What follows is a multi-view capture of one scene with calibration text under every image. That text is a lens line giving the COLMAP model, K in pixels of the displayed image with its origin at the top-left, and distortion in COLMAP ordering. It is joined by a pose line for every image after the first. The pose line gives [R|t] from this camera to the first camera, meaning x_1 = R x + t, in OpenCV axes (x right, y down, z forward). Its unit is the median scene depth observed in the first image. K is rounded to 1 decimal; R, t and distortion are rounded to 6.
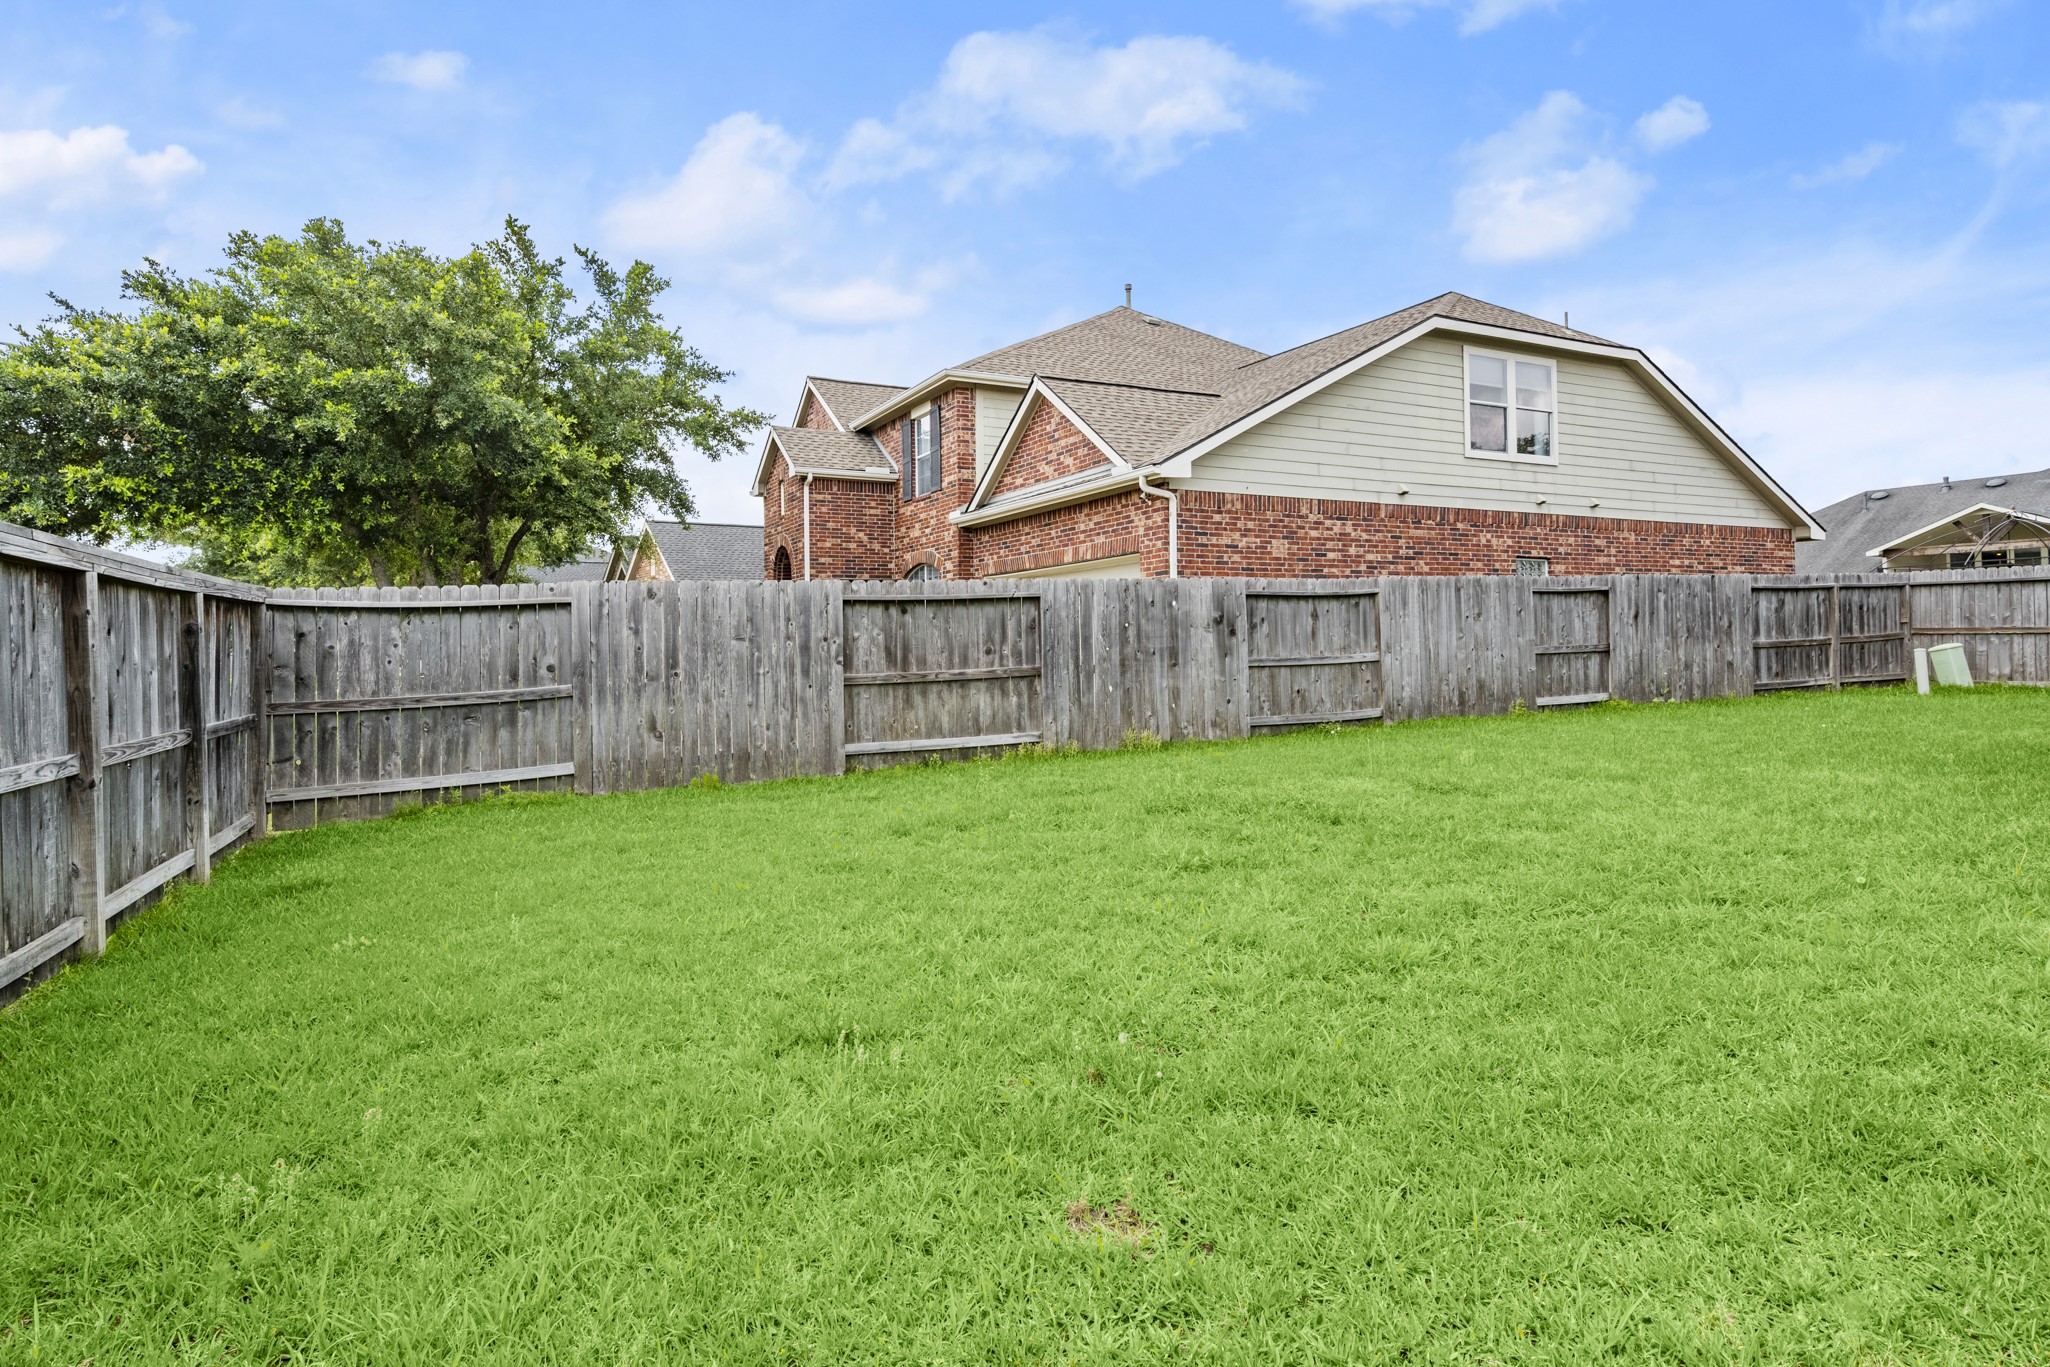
lens RADIAL K [[1146.3, 0, 1023.0], [0, 1146.3, 619.1], [0, 0, 1]] dist [0.000505, 0.000359]
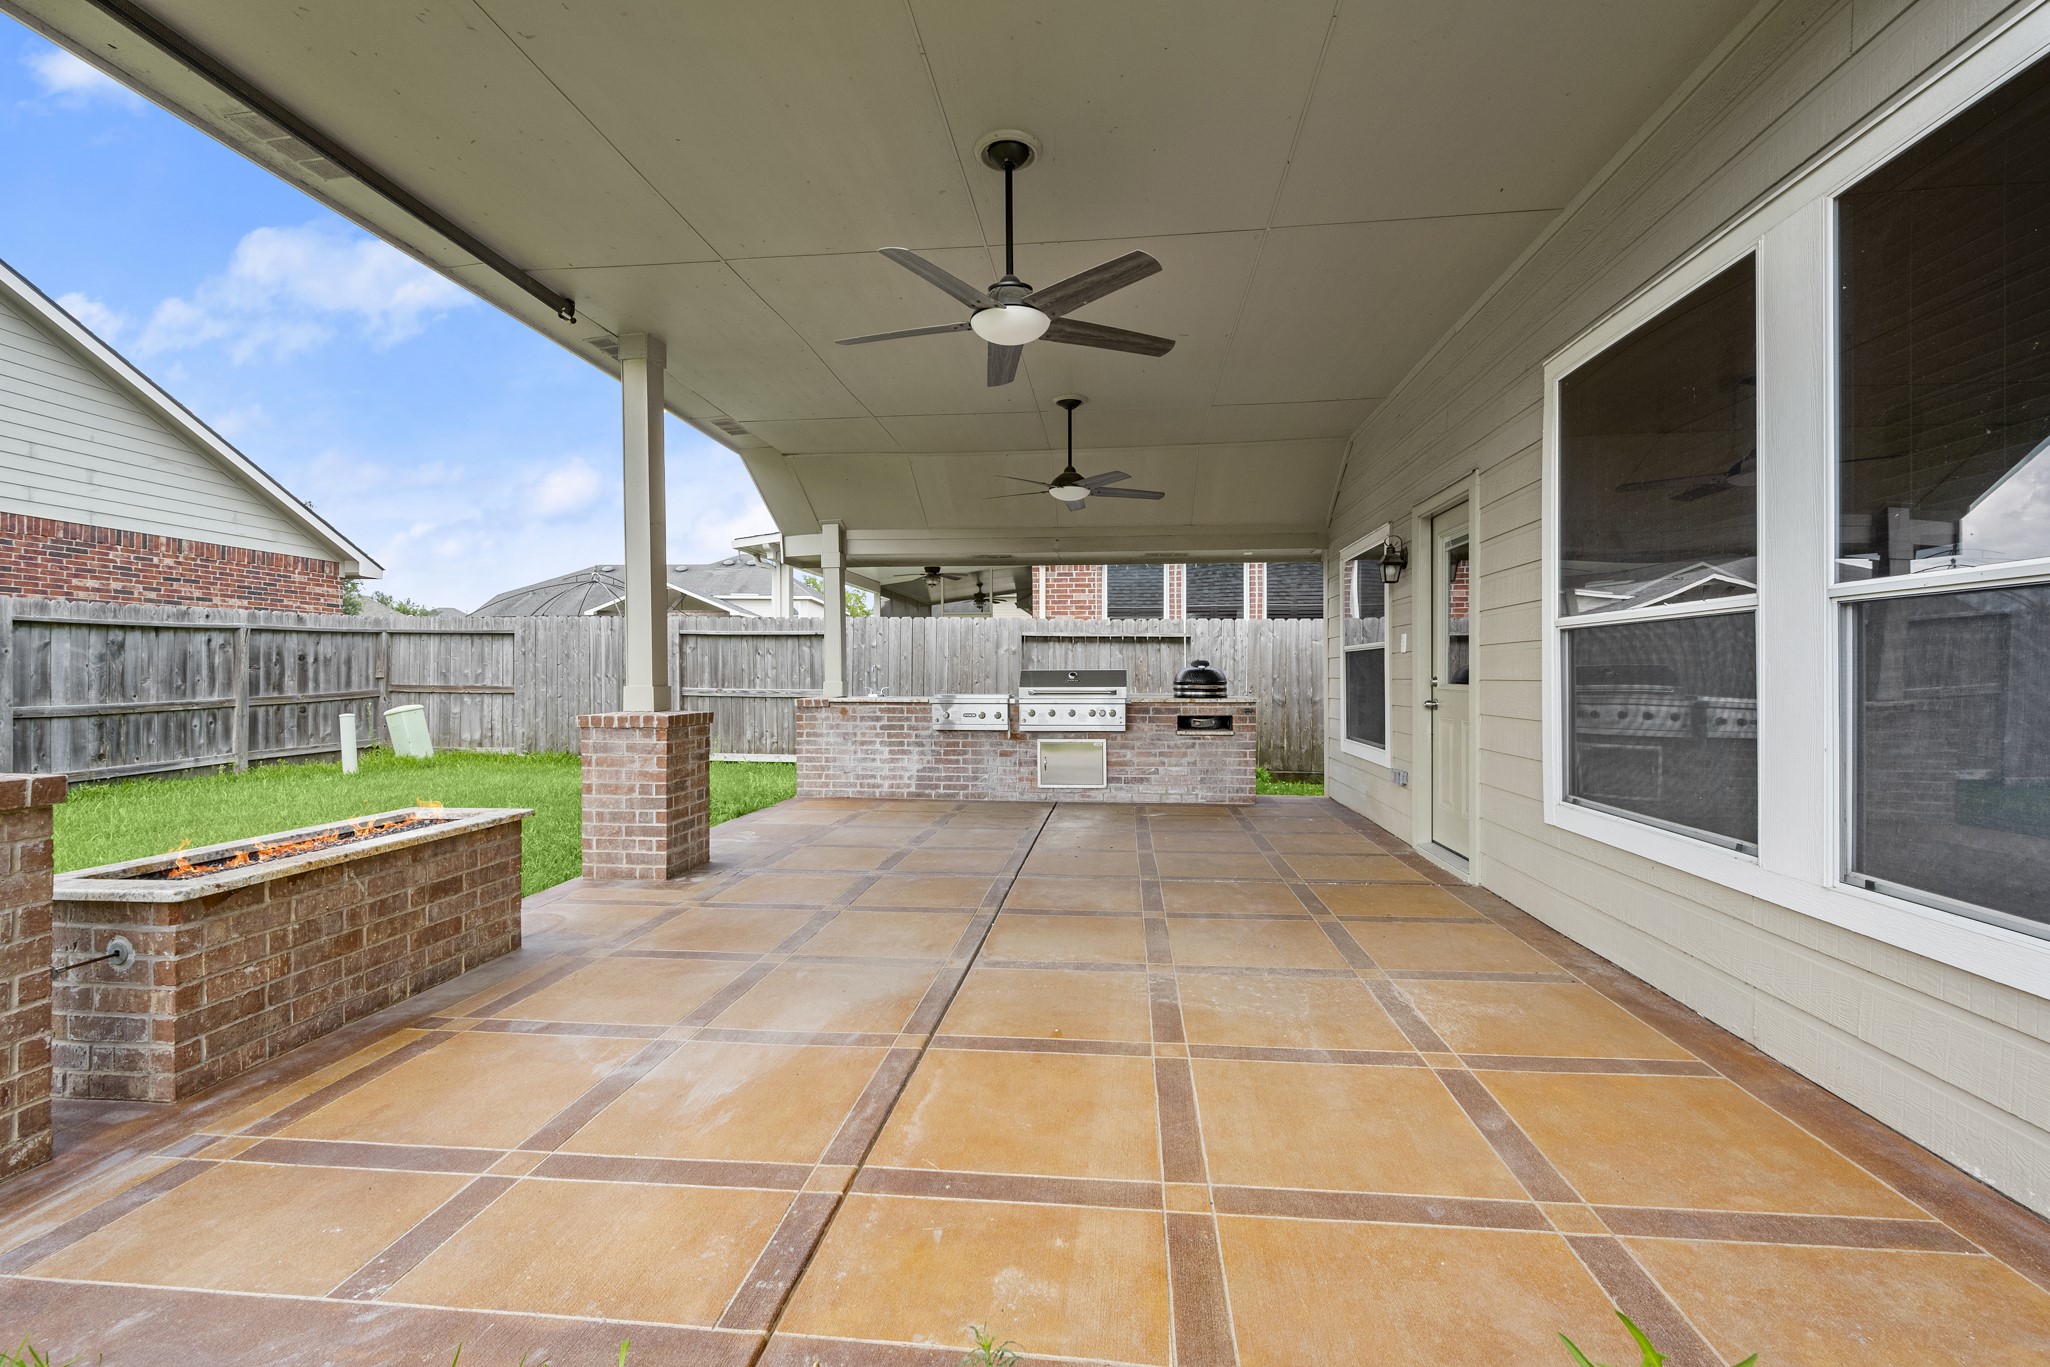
lens RADIAL K [[879.0, 0, 1024.4], [0, 879.0, 677.5], [0, 0, 1]] dist [-0.000450, -0.000153]
pose [[0.520378, 0.011944, 0.853852, 0.494924], [-0.028967, 0.999574, 0.003672, -0.013463], [-0.853445, -0.026644, 0.520502, 0.292894]]
